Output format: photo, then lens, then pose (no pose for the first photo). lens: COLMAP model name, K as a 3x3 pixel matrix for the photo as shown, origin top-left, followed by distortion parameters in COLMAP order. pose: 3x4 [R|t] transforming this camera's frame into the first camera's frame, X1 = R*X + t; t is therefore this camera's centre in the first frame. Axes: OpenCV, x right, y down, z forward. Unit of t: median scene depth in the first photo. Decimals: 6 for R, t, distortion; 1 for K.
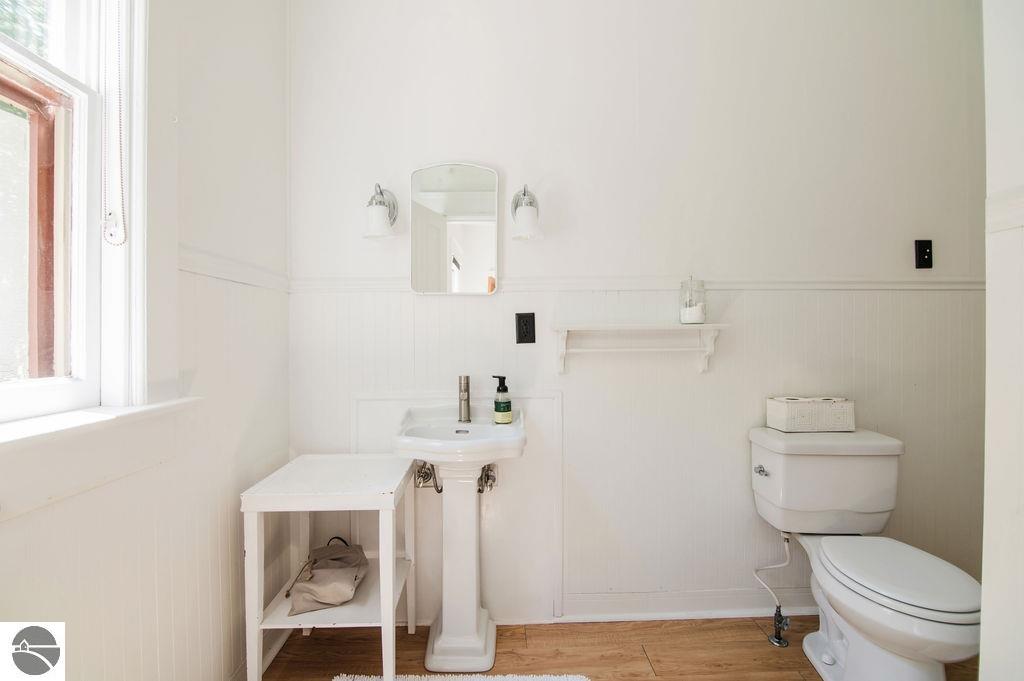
lens RADIAL K [[470.9, 0, 510.8], [0, 470.9, 341.1], [0, 0, 1]] dist [-0.012890, -0.001958]
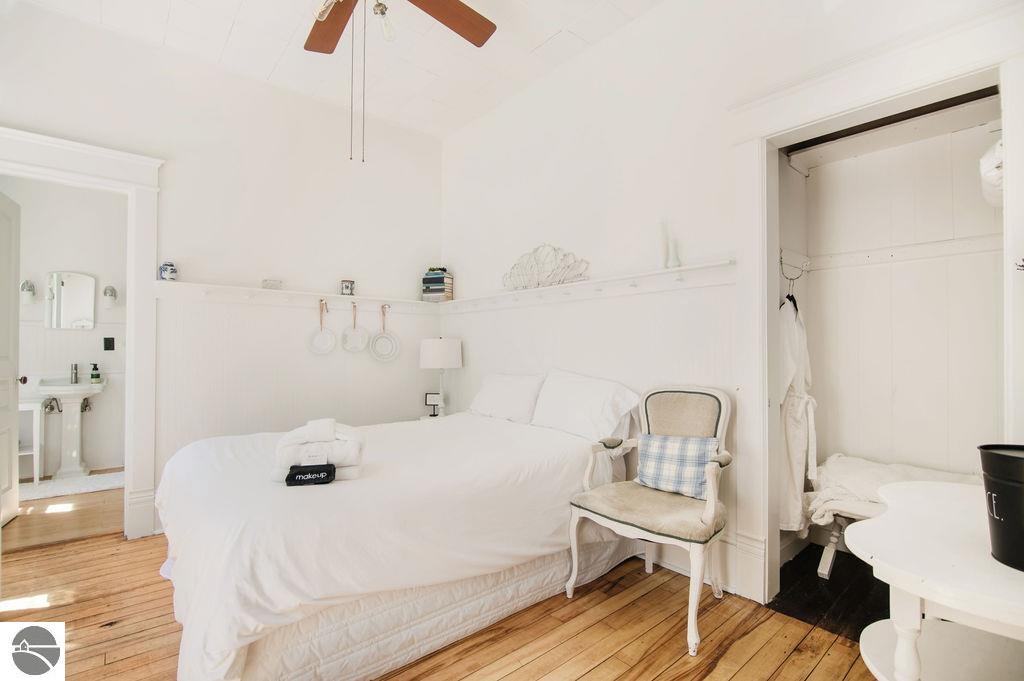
lens RADIAL K [[470.9, 0, 511.7], [0, 470.9, 344.5], [0, 0, 1]] dist [-0.012890, -0.001958]
pose [[0.788722, 0.015496, 0.614554, 0.199154], [-0.008080, 0.999857, -0.014841, -0.006168], [-0.614696, 0.006740, 0.788735, -2.220830]]
